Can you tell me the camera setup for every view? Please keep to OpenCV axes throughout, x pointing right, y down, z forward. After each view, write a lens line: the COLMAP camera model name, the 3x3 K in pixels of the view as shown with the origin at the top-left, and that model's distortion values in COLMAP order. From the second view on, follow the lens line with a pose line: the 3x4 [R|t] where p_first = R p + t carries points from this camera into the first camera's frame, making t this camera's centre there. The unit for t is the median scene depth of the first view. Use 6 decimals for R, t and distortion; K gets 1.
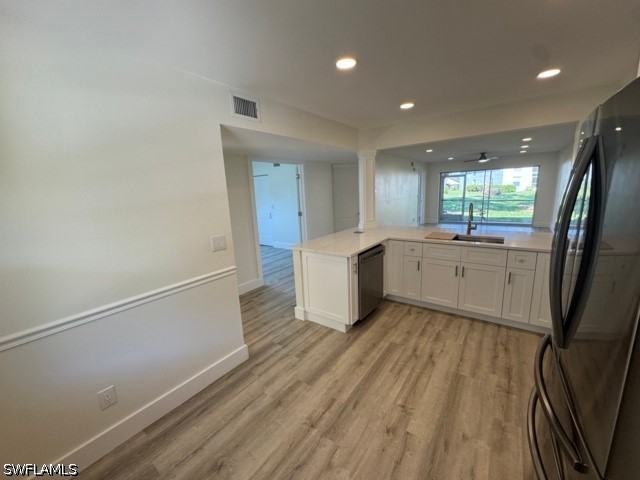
lens RADIAL K [[256.5, 0, 318.6], [0, 256.5, 237.2], [0, 0, 1]] dist [-0.001812, -0.000183]
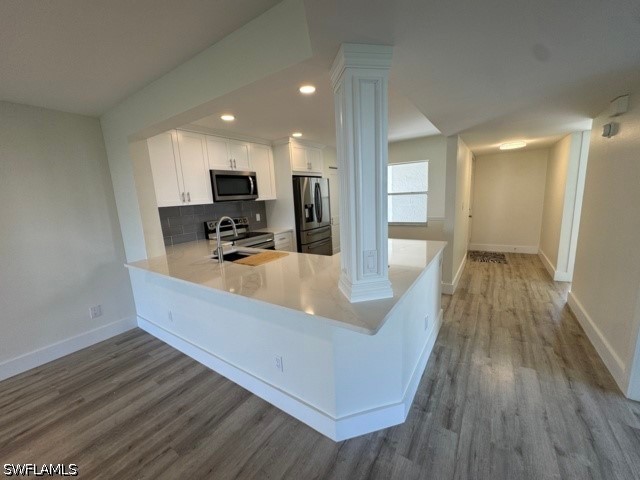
lens RADIAL K [[256.5, 0, 319.9], [0, 256.5, 239.5], [0, 0, 1]] dist [-0.001812, -0.000183]
pose [[-0.993920, 0.104217, -0.035524, 0.420513], [0.085021, 0.931448, 0.353803, -0.381474], [0.069961, 0.348631, -0.934645, 2.118054]]
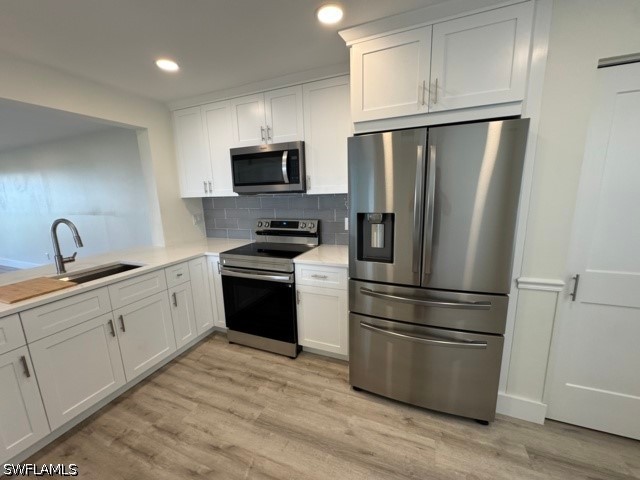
lens RADIAL K [[256.5, 0, 319.9], [0, 256.5, 240.5], [0, 0, 1]] dist [-0.001812, -0.000183]
pose [[-0.249403, -0.133270, 0.959186, -0.146763], [0.218972, 0.957071, 0.189912, -0.080643], [-0.943318, 0.257400, -0.209514, 0.691236]]
